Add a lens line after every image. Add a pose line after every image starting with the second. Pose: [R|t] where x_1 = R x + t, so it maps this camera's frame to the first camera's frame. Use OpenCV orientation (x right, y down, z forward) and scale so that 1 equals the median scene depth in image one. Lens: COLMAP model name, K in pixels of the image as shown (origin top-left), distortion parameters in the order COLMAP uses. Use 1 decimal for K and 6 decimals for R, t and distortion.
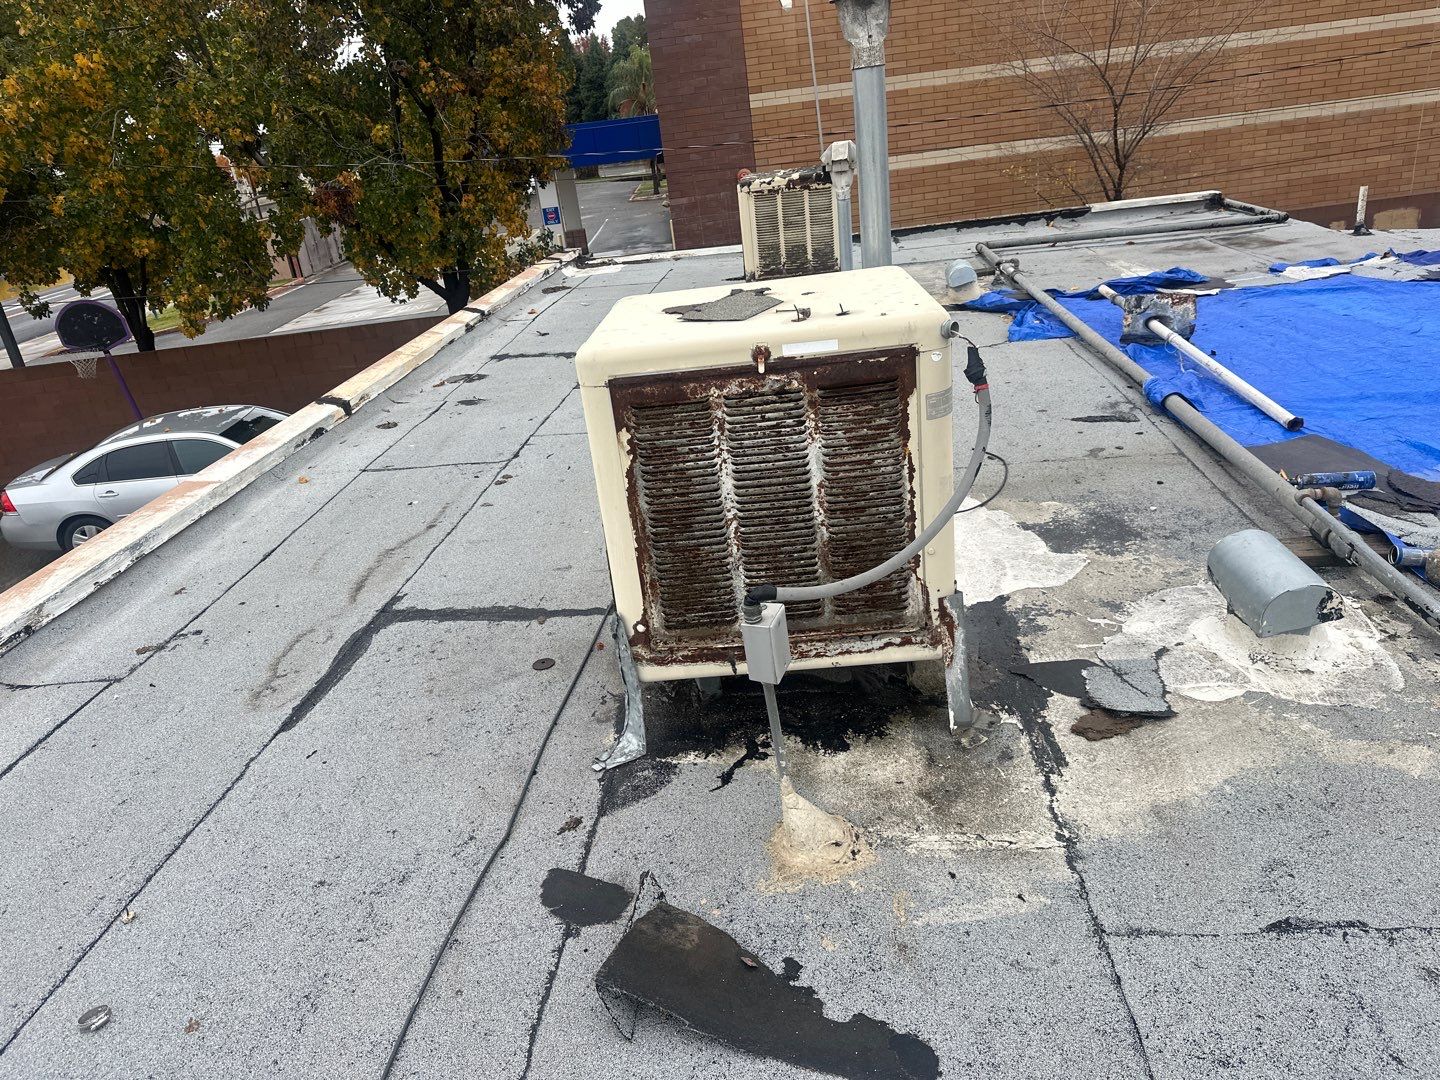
lens RADIAL K [[1066.8, 0, 725.0], [0, 1066.8, 544.3], [0, 0, 1]] dist [0.039049, -0.040806]
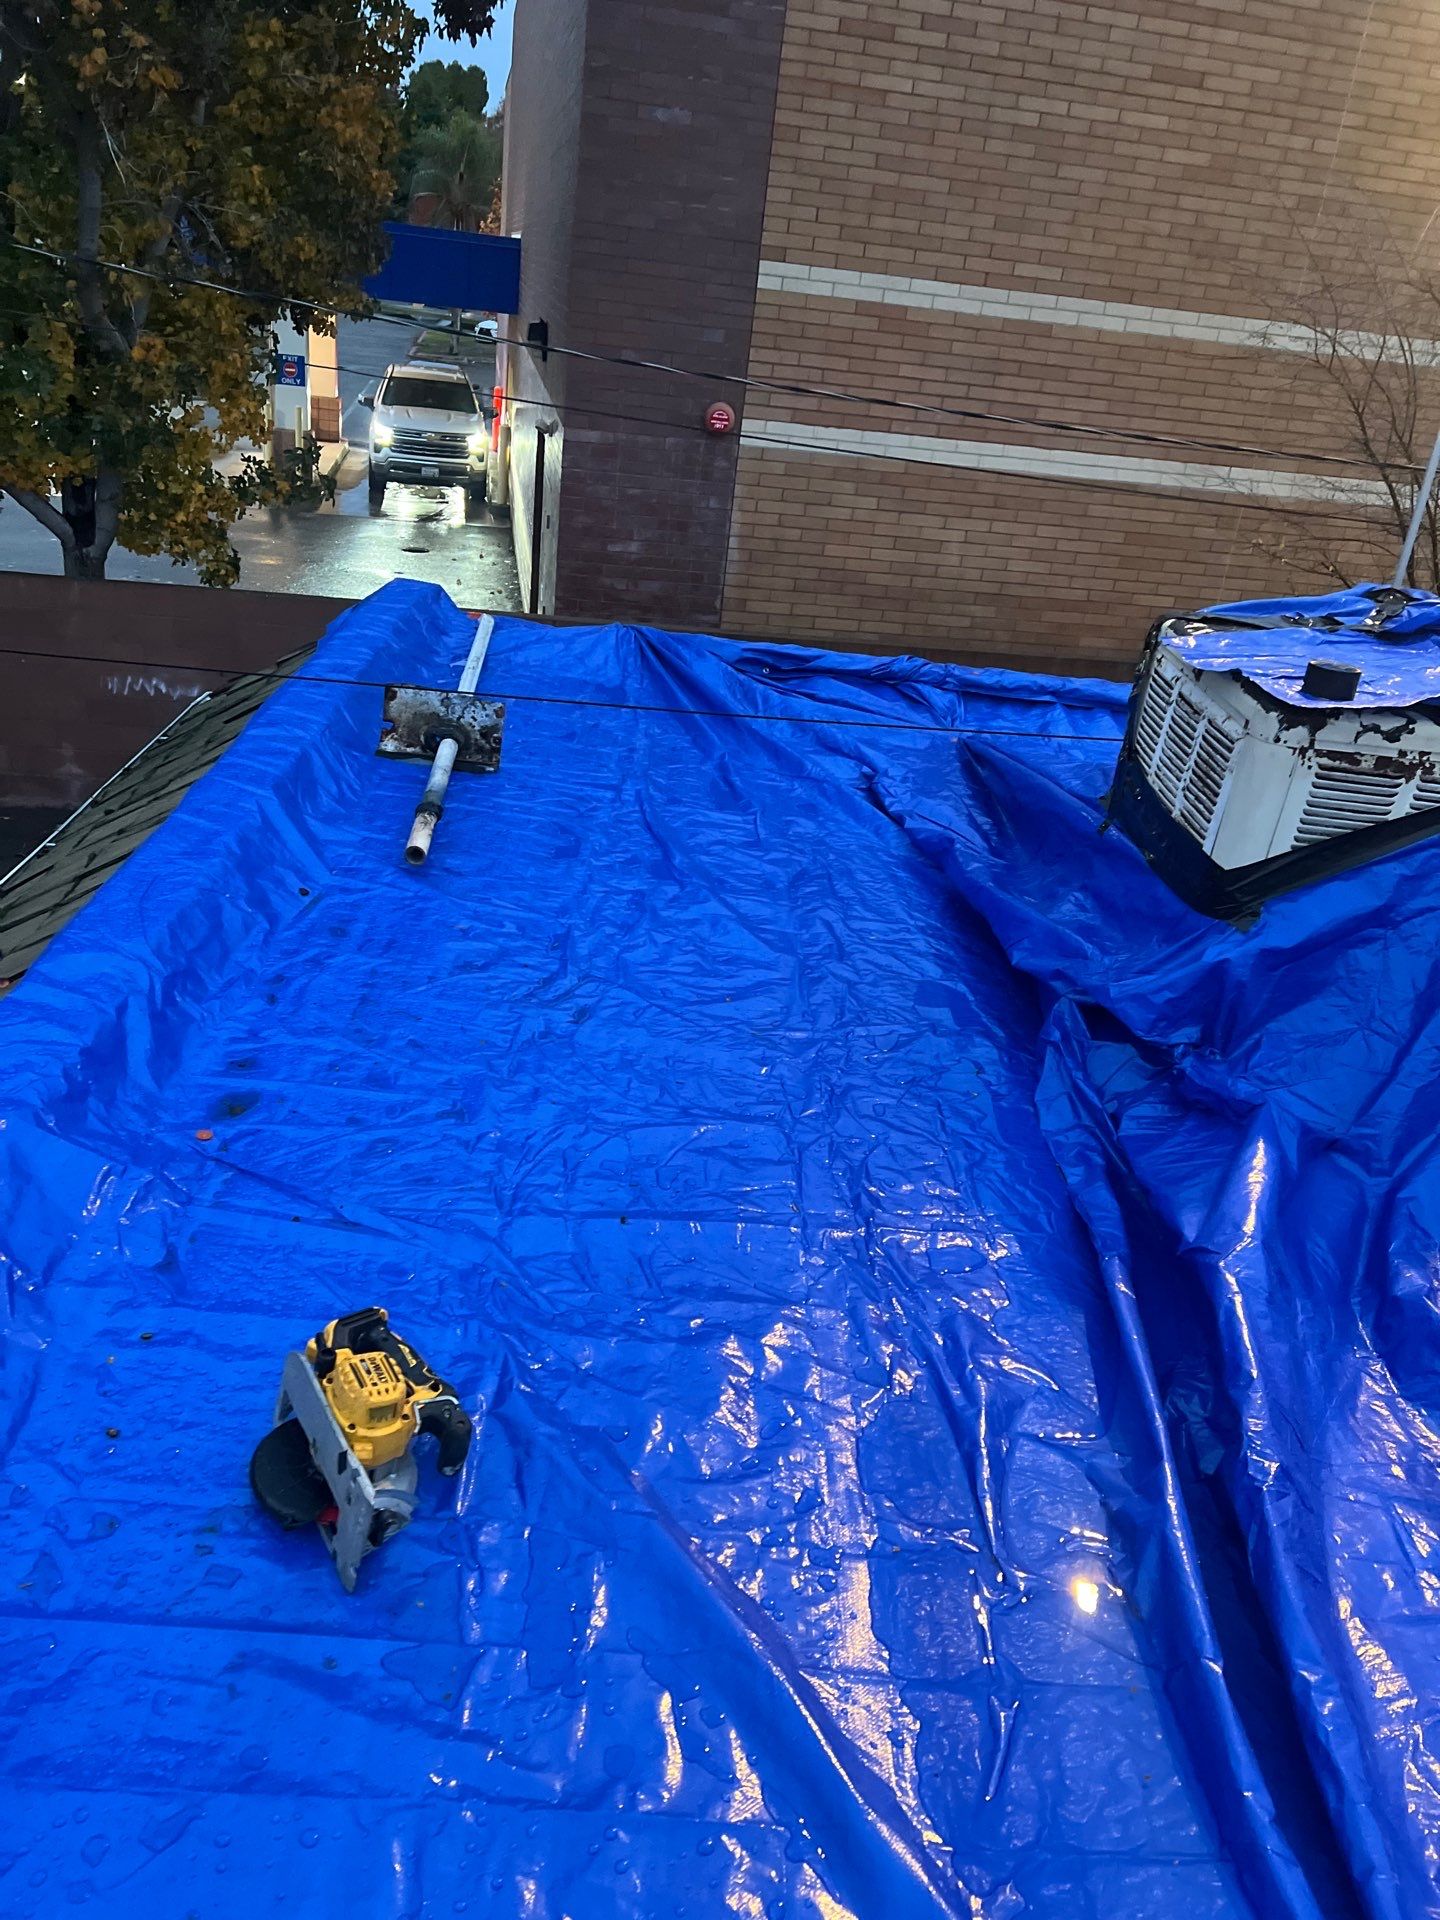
lens RADIAL K [[1425.2, 0, 702.7], [0, 1425.2, 957.0], [0, 0, 1]] dist [0.039858, -0.042086]
pose [[0.969118, 0.155436, 0.191439, -0.086088], [-0.167935, 0.984488, 0.050795, -0.134185], [-0.180575, -0.081376, 0.980189, 0.336642]]
